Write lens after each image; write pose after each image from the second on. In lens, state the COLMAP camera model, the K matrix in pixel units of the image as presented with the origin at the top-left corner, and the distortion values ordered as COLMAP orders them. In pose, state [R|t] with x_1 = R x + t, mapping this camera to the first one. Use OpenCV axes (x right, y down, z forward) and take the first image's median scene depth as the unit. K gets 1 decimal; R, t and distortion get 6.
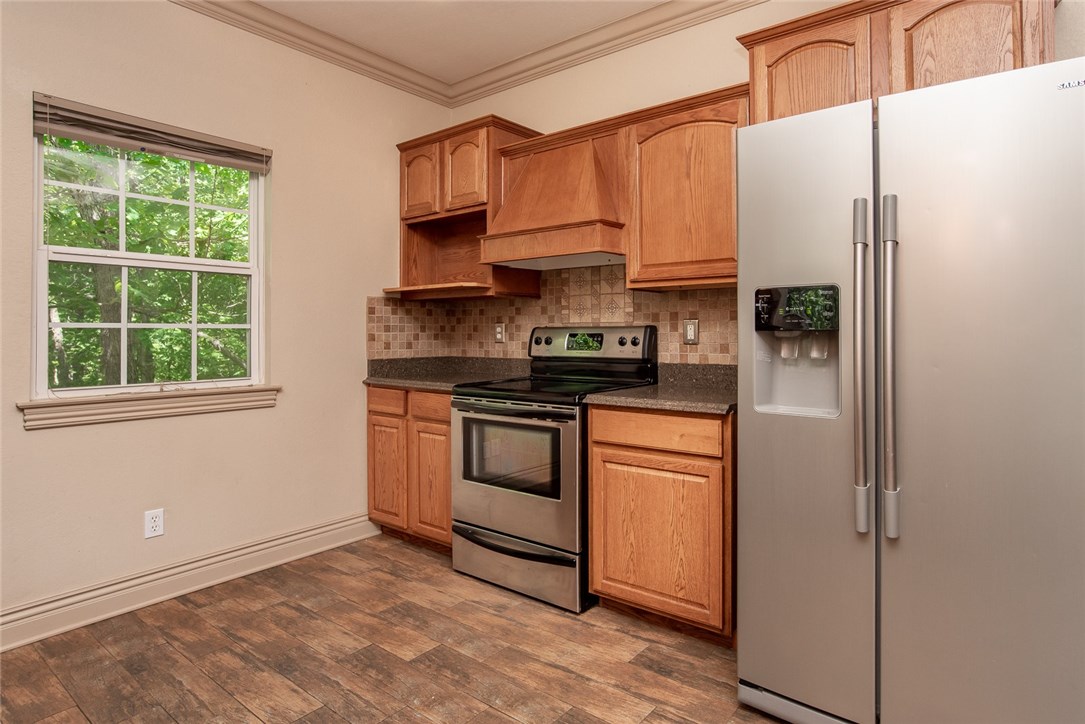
lens RADIAL K [[614.3, 0, 546.4], [0, 614.3, 321.3], [0, 0, 1]] dist [0.006115, 0.002987]
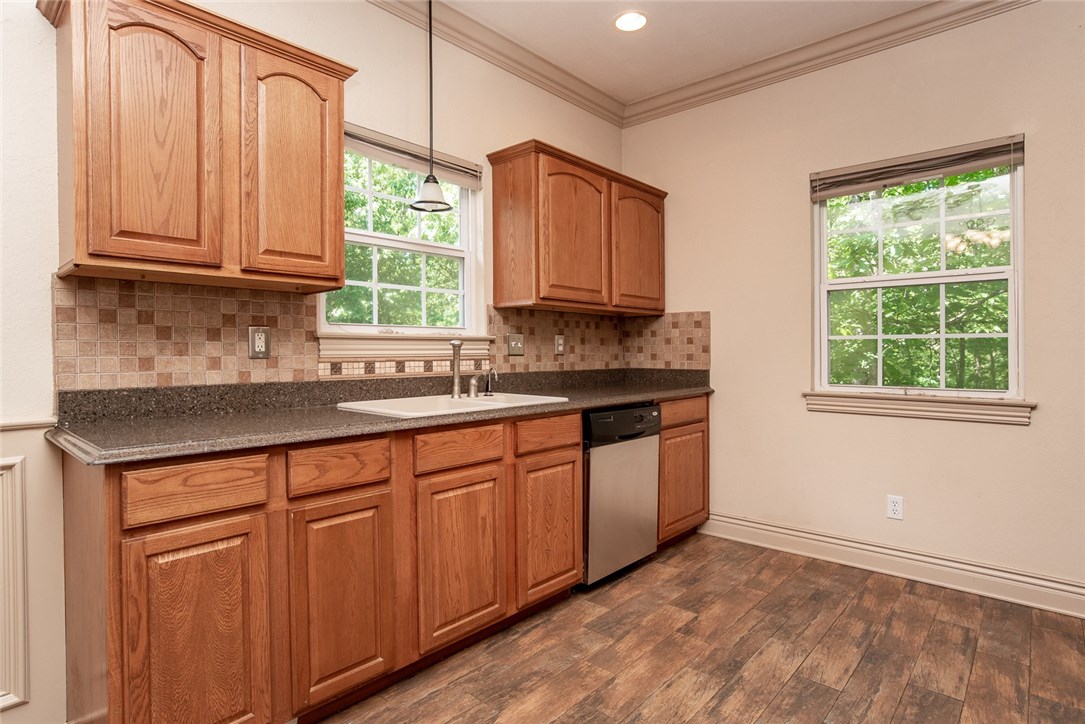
lens RADIAL K [[568.8, 0, 542.6], [0, 568.8, 355.2], [0, 0, 1]] dist [0.022696, 0.000444]
pose [[-0.045505, 0.011259, -0.998901, 0.486461], [0.019898, 0.999748, 0.010363, 0.018794], [0.998766, -0.019405, -0.045717, 0.409019]]
